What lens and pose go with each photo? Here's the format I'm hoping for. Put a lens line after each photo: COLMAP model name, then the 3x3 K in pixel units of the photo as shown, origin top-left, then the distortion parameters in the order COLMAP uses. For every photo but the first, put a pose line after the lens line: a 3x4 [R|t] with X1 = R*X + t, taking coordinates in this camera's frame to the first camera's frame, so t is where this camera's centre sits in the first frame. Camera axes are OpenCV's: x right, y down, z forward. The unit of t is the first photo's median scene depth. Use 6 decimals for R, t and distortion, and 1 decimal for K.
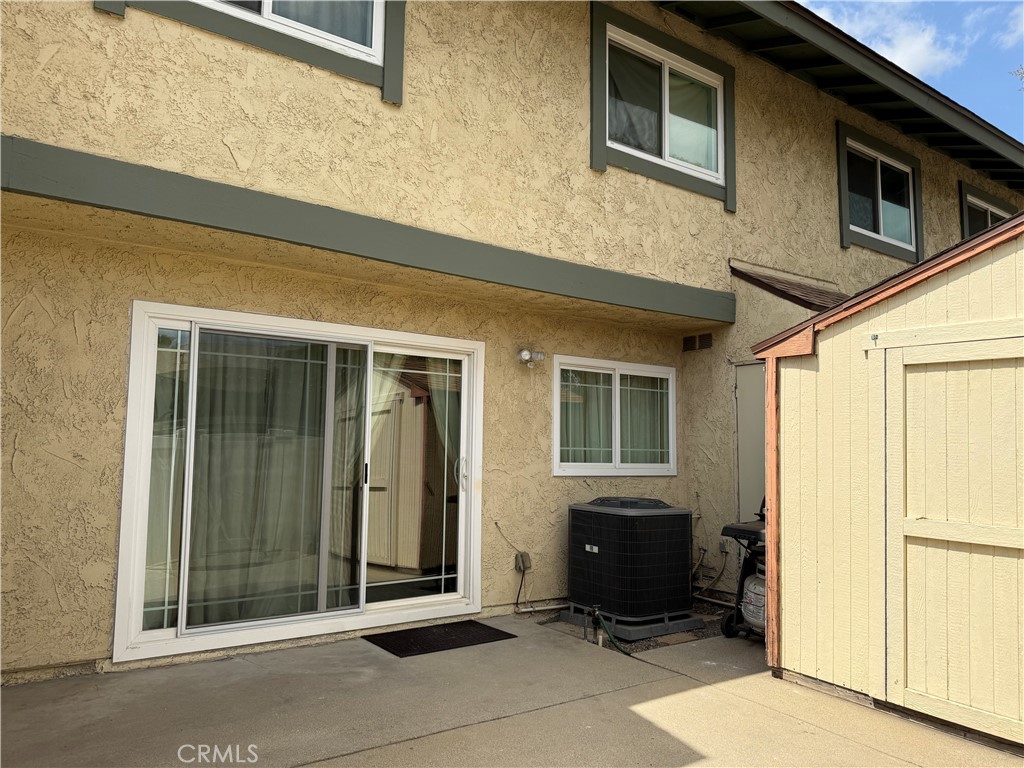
lens RADIAL K [[725.6, 0, 510.0], [0, 725.6, 389.6], [0, 0, 1]] dist [0.050023, -0.015163]
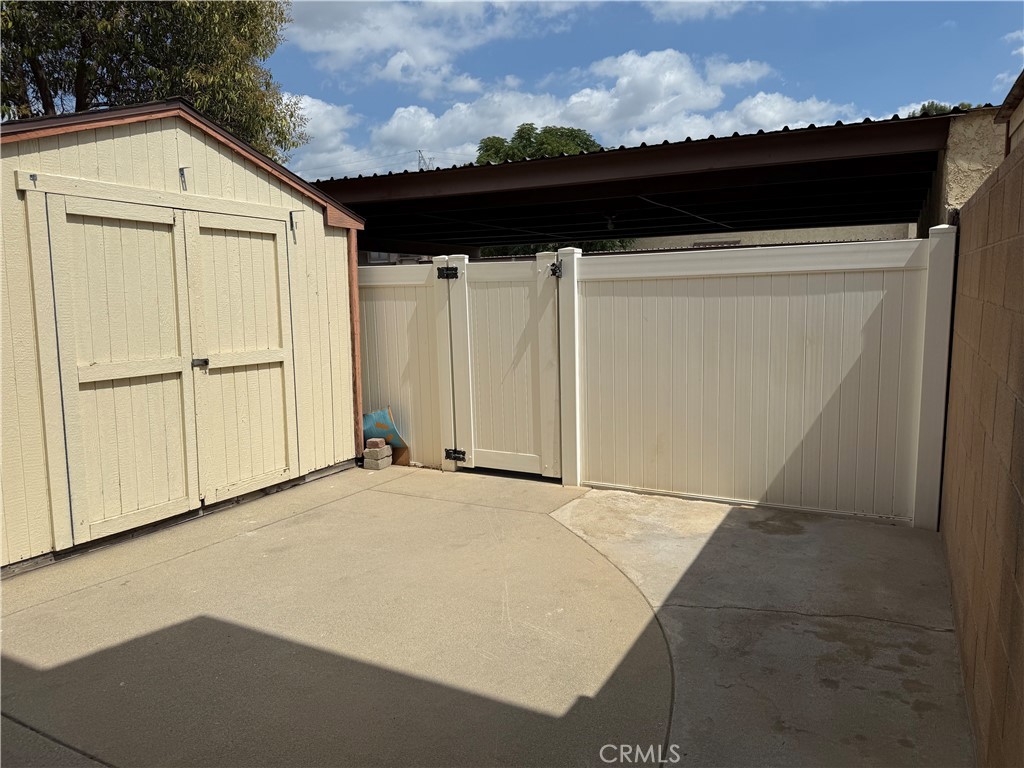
lens RADIAL K [[725.6, 0, 513.1], [0, 725.6, 379.3], [0, 0, 1]] dist [0.050023, -0.015163]
pose [[-0.431847, -0.116995, 0.894327, -0.655494], [-0.057850, 0.993103, 0.101983, 0.053055], [-0.900090, -0.007695, -0.435636, 0.915802]]
